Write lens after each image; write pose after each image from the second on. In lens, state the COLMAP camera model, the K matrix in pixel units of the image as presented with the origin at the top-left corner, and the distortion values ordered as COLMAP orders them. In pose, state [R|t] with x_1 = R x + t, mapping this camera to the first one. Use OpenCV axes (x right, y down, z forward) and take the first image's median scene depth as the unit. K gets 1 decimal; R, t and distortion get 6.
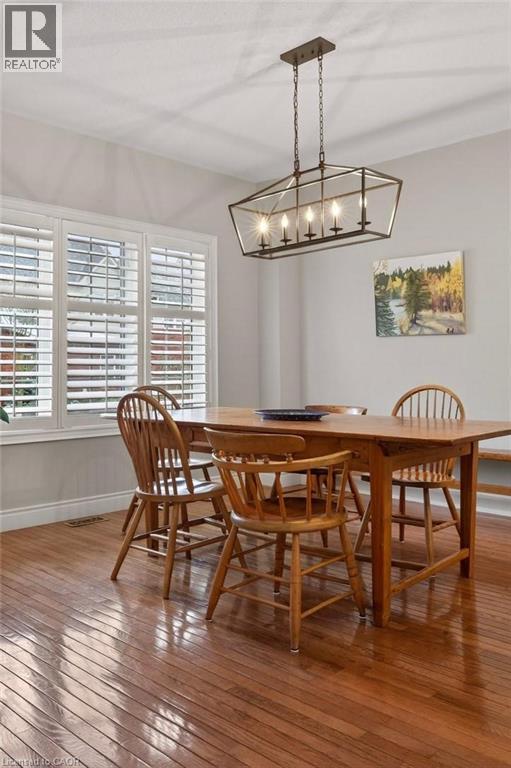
lens RADIAL K [[661.0, 0, 256.8], [0, 661.0, 338.1], [0, 0, 1]] dist [-0.003439, -0.002923]
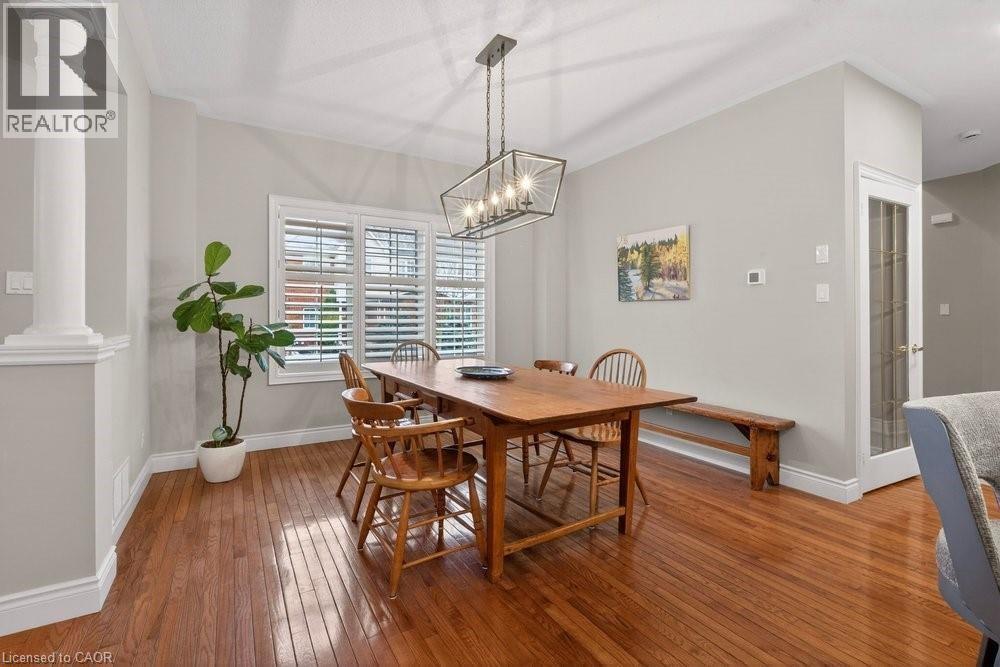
lens RADIAL K [[452.1, 0, 504.2], [0, 452.1, 320.2], [0, 0, 1]] dist [0.001534, -0.013243]
pose [[0.960736, 0.010781, -0.277255, 0.226397], [0.004775, 0.998454, 0.055373, -0.015659], [0.277423, -0.054523, 0.959200, 0.181163]]
